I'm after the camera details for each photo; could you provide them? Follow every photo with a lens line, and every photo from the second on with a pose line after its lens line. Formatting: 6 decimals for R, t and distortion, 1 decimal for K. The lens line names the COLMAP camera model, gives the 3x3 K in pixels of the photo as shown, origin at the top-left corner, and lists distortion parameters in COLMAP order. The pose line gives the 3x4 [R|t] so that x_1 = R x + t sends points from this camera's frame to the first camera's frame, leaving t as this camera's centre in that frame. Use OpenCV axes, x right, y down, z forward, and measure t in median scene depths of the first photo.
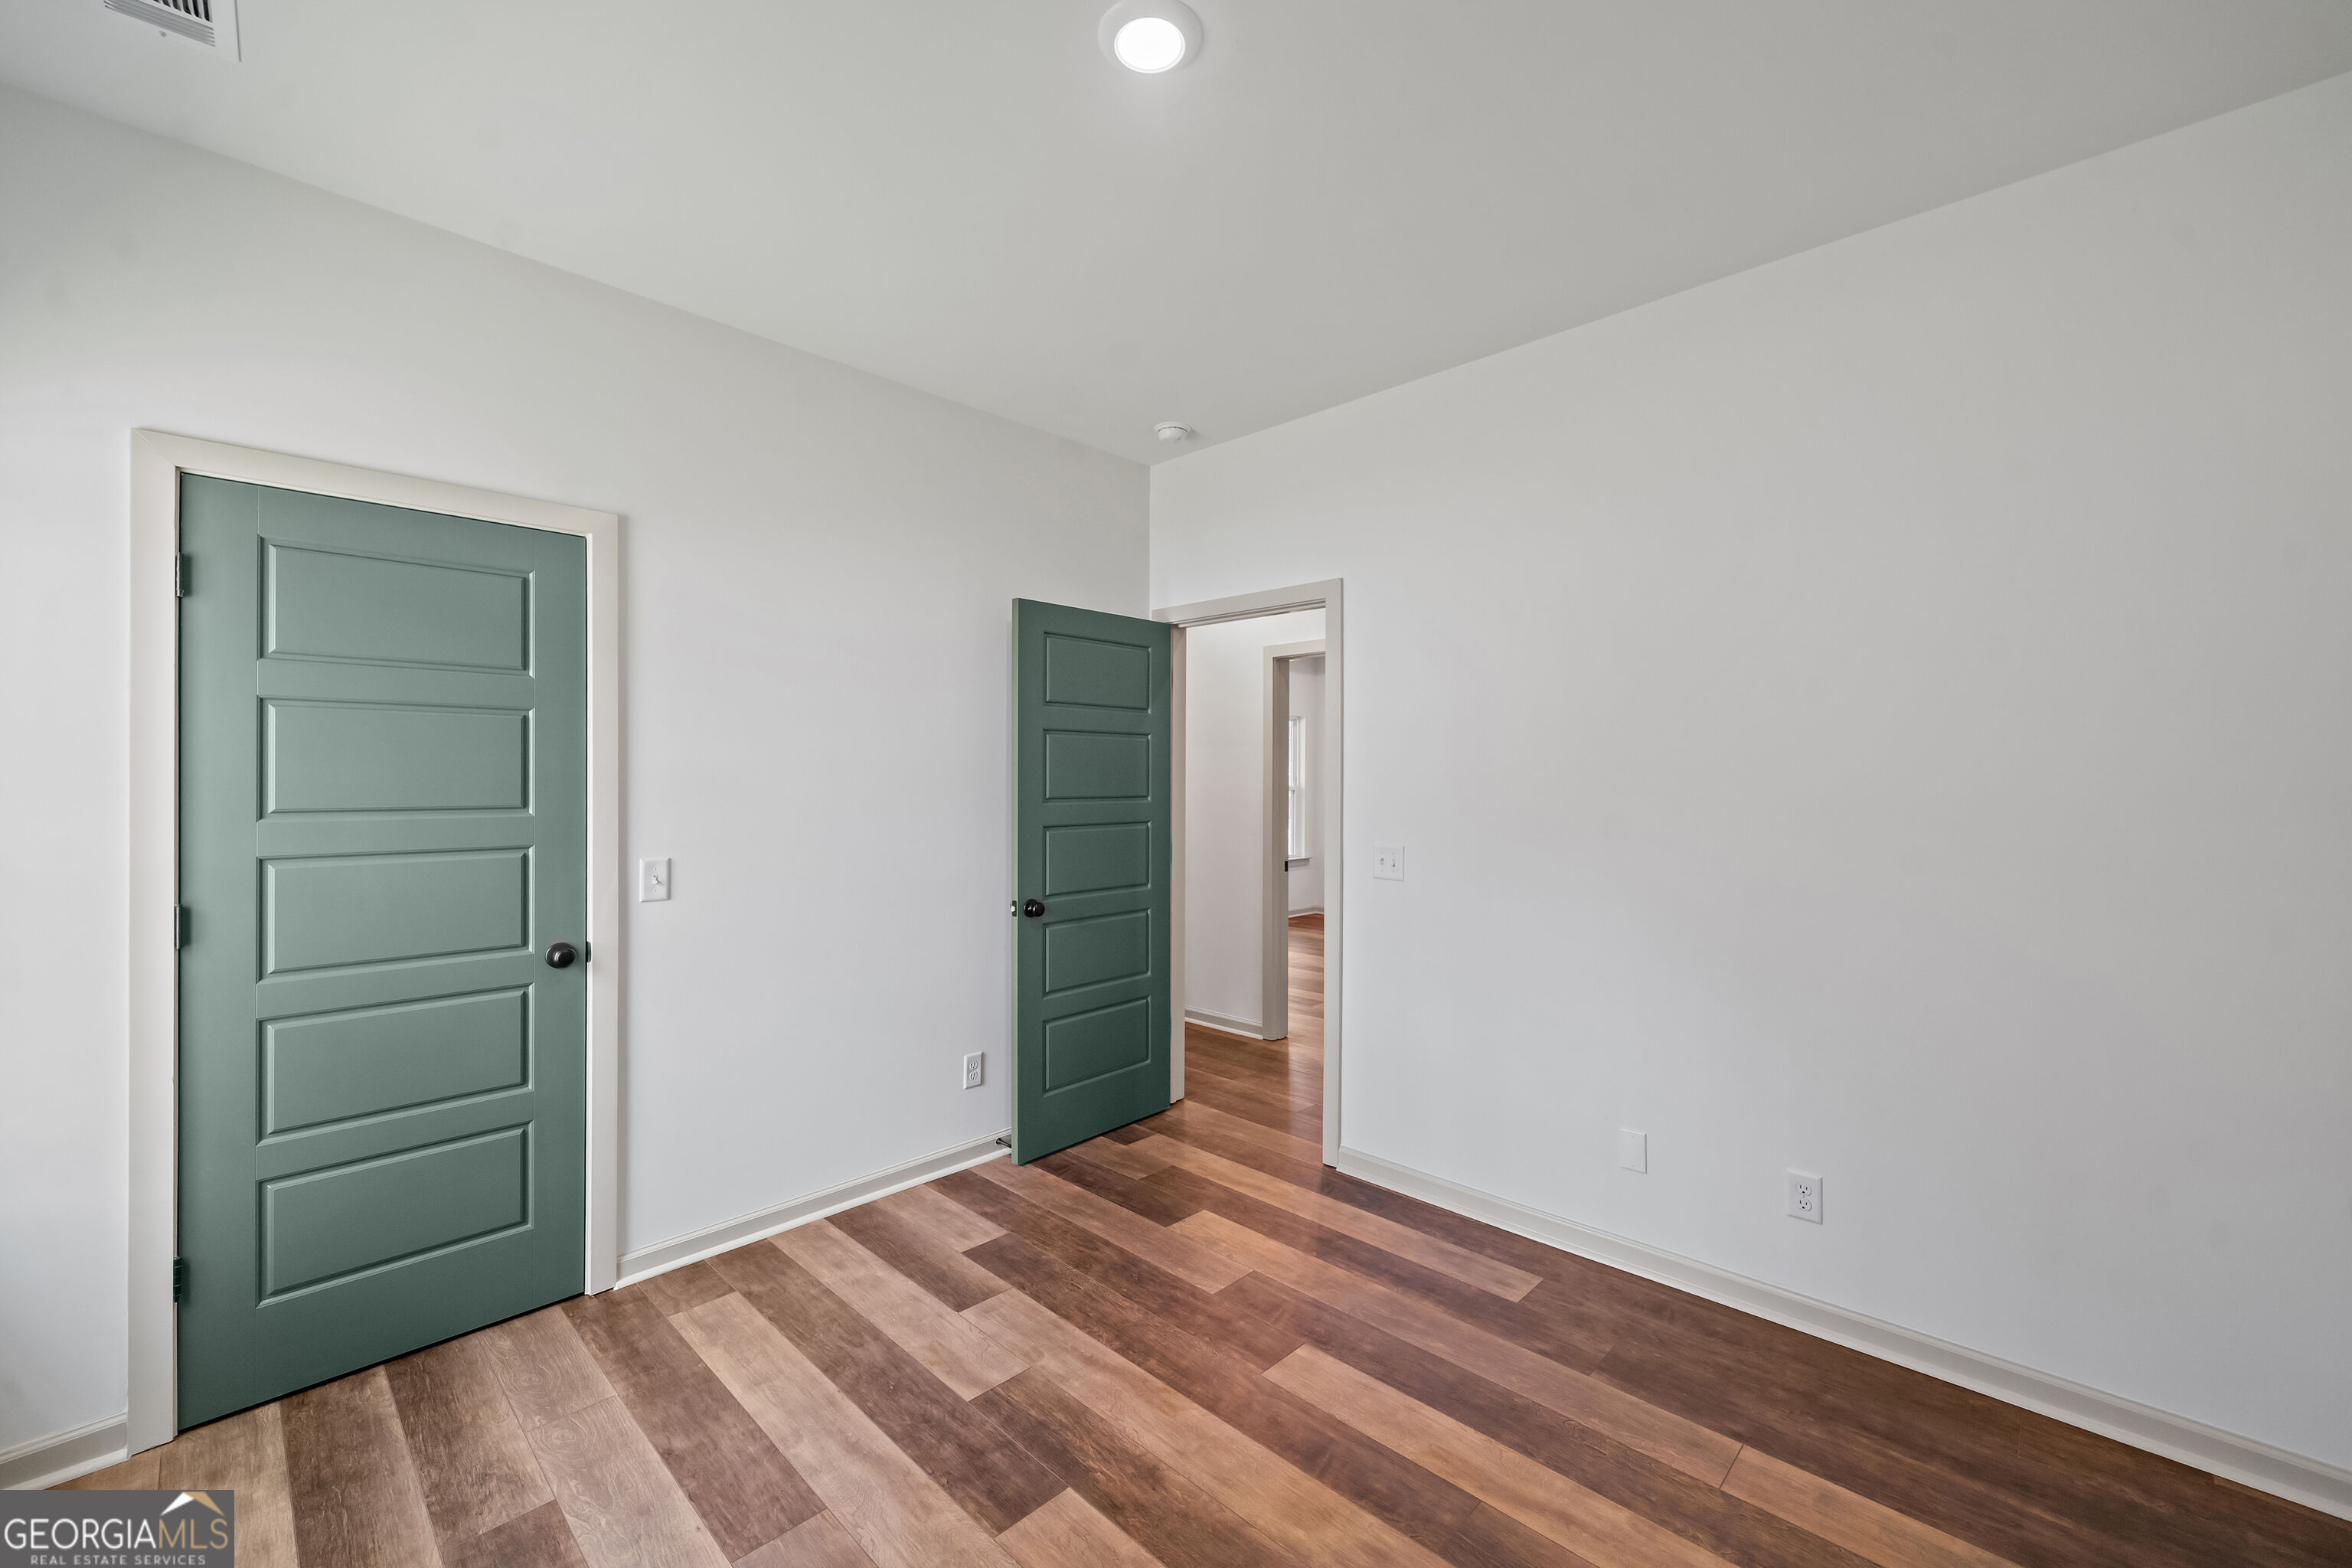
lens RADIAL K [[917.2, 0, 1175.0], [0, 917.2, 779.0], [0, 0, 1]] dist [-0.001818, -0.000185]
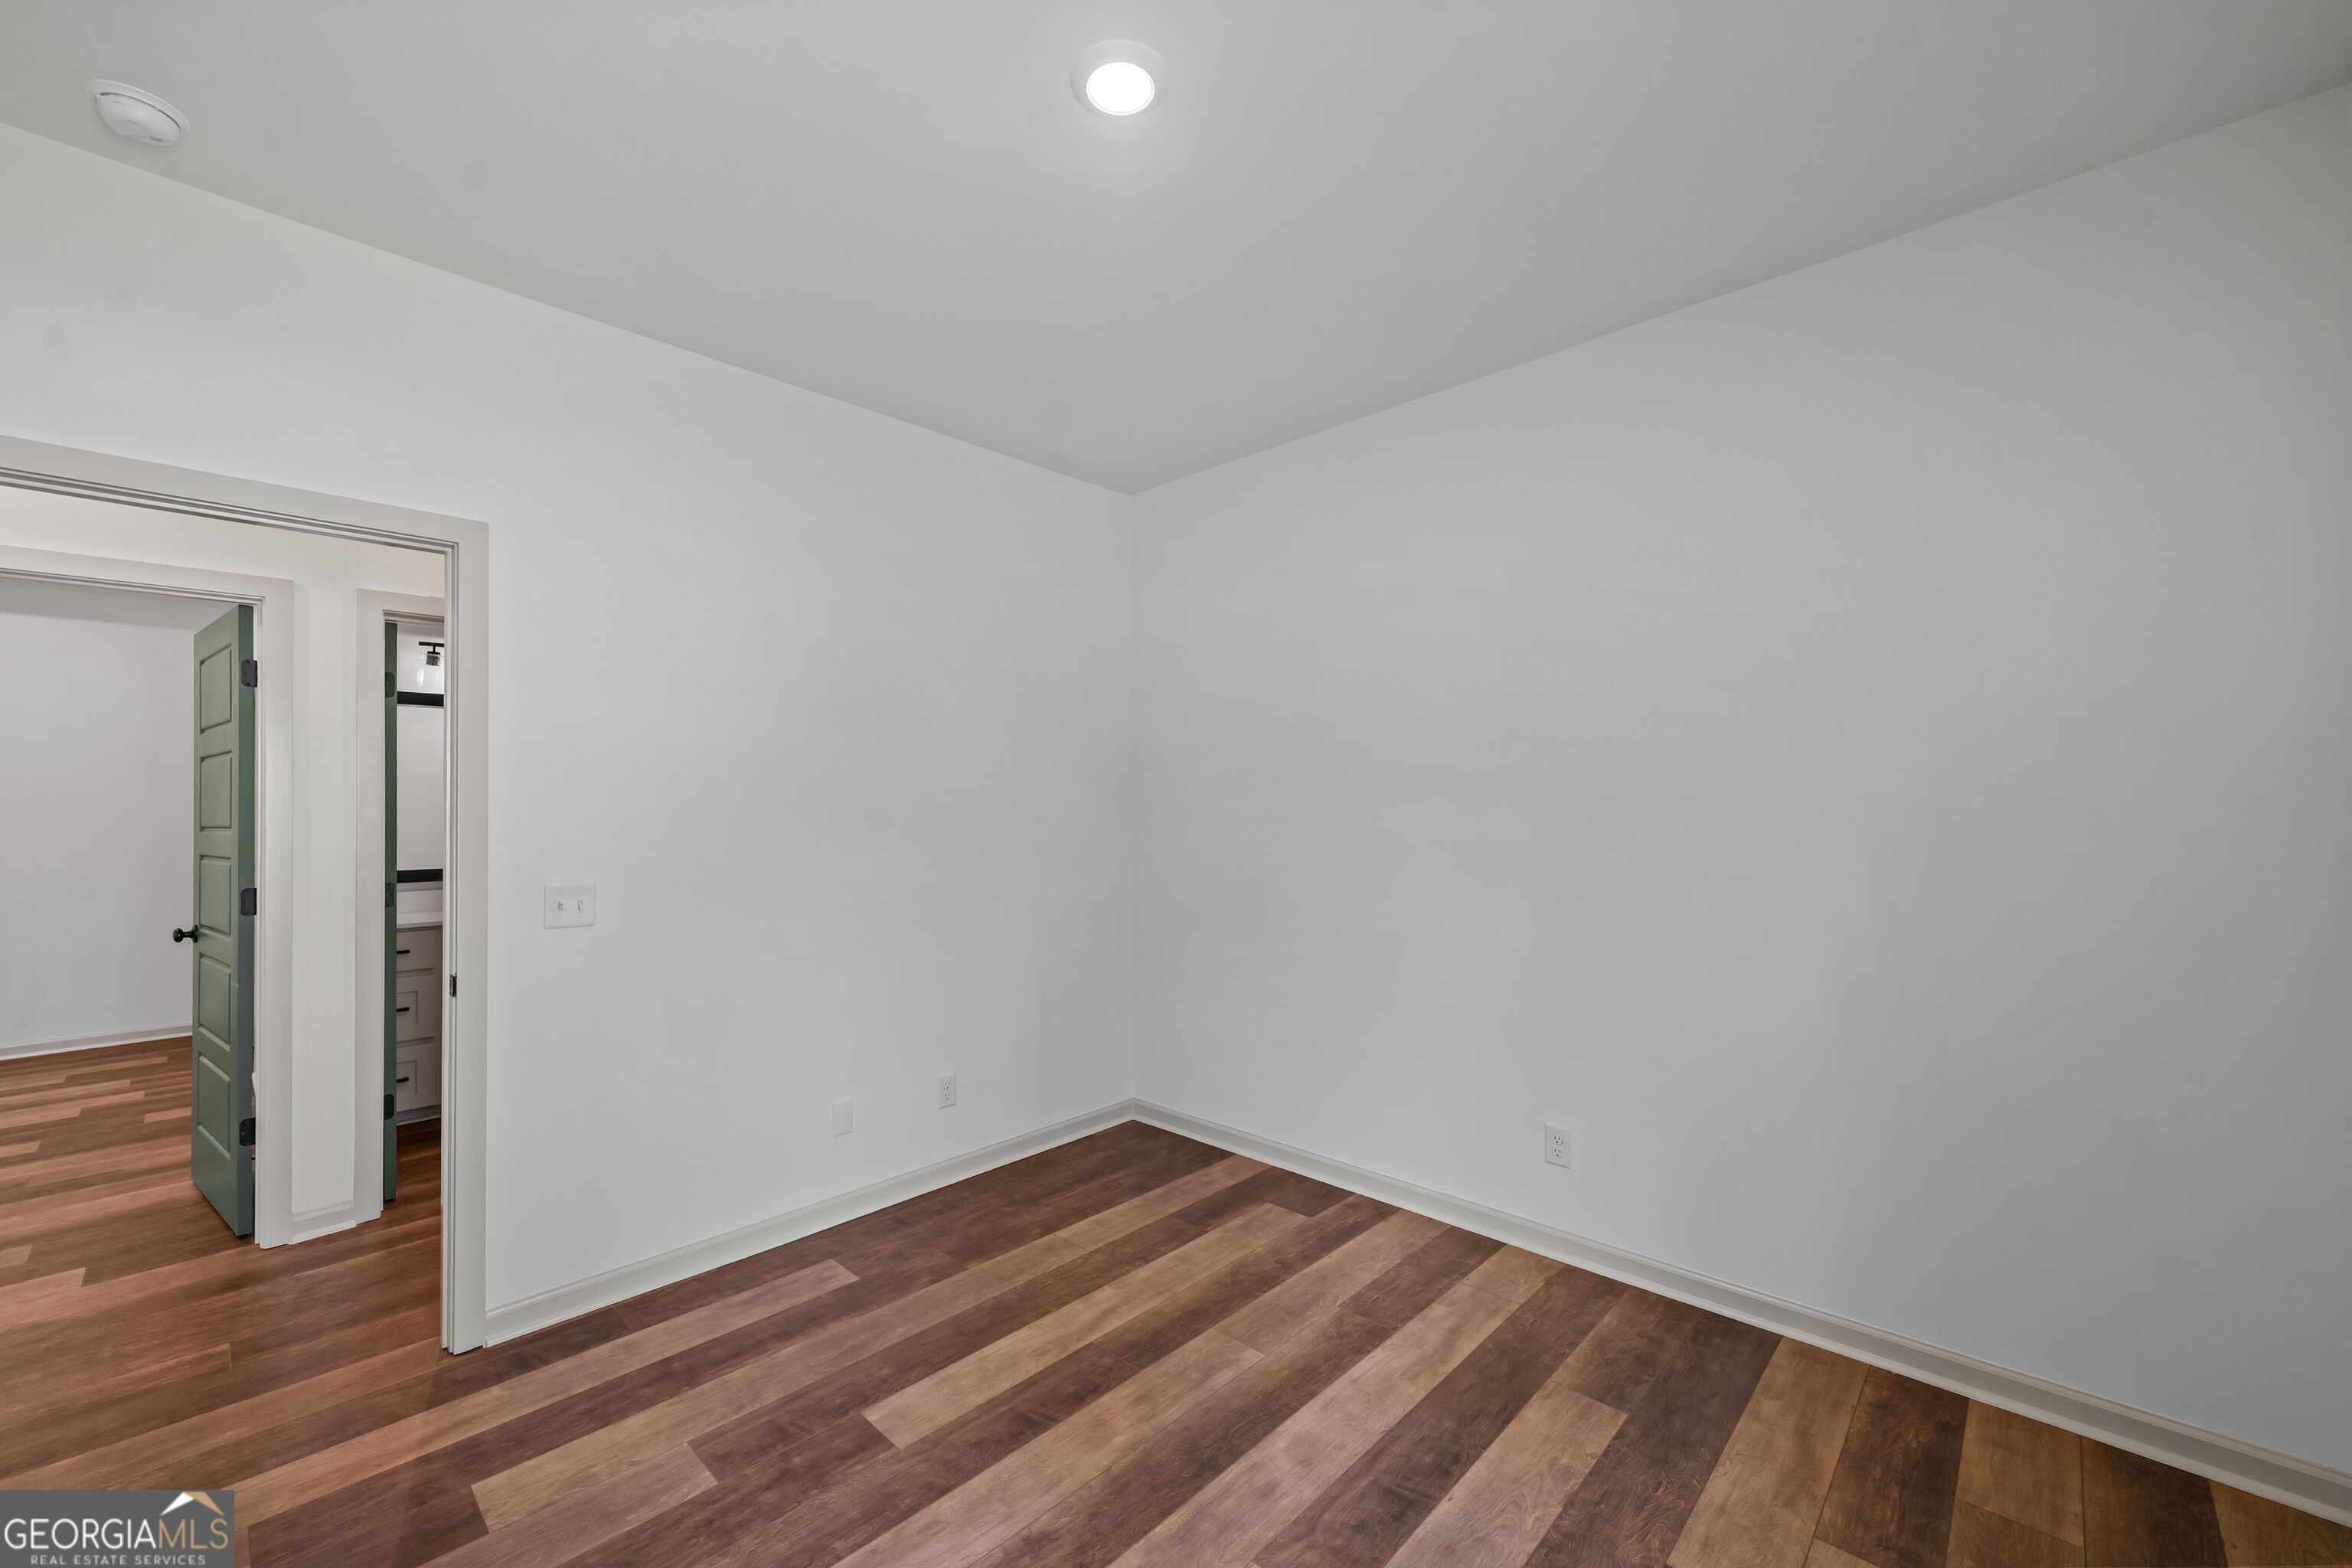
lens RADIAL K [[917.2, 0, 1118.5], [0, 917.2, 796.6], [0, 0, 1]] dist [-0.001818, -0.000185]
pose [[0.039519, 0.003438, 0.999213, -0.763796], [0.008683, 0.999955, -0.003784, 0.005761], [-0.999181, 0.008826, 0.039488, 0.698691]]
